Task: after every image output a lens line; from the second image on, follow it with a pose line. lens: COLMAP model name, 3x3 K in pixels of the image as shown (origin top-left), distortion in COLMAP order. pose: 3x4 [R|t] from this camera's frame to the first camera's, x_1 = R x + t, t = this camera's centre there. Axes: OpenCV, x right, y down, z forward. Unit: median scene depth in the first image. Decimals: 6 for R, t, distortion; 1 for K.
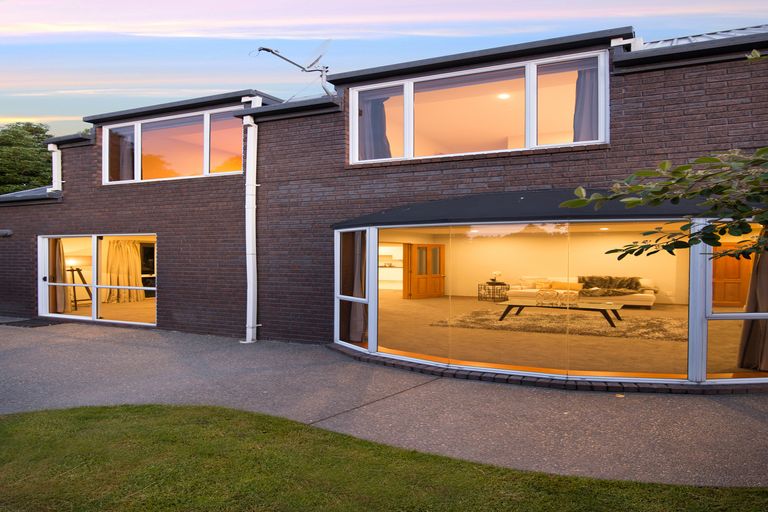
lens RADIAL K [[556.0, 0, 384.0], [0, 556.0, 256.0], [0, 0, 1]] dist [-0.004084, -0.003668]
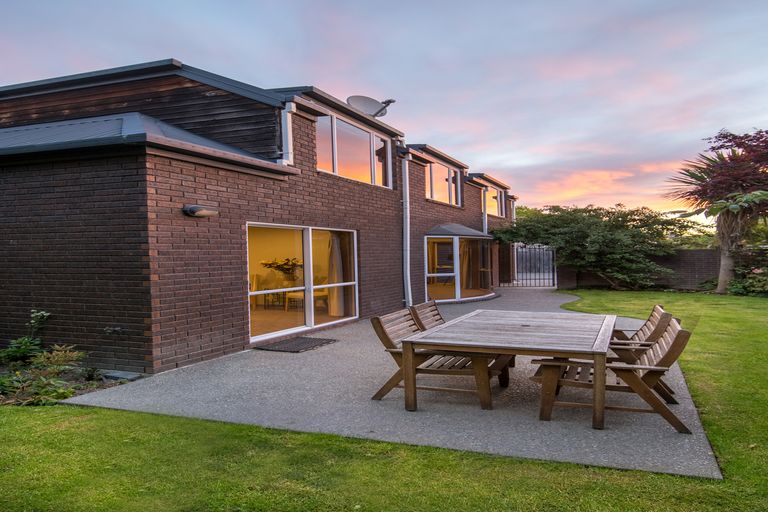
lens RADIAL K [[597.4, 0, 386.0], [0, 597.4, 282.1], [0, 0, 1]] dist [-0.007368, -0.001494]
pose [[-0.066066, -0.051250, 0.996498, -1.744743], [0.007917, 0.998622, 0.051884, -0.001393], [-0.997784, 0.011317, -0.065569, 1.139650]]
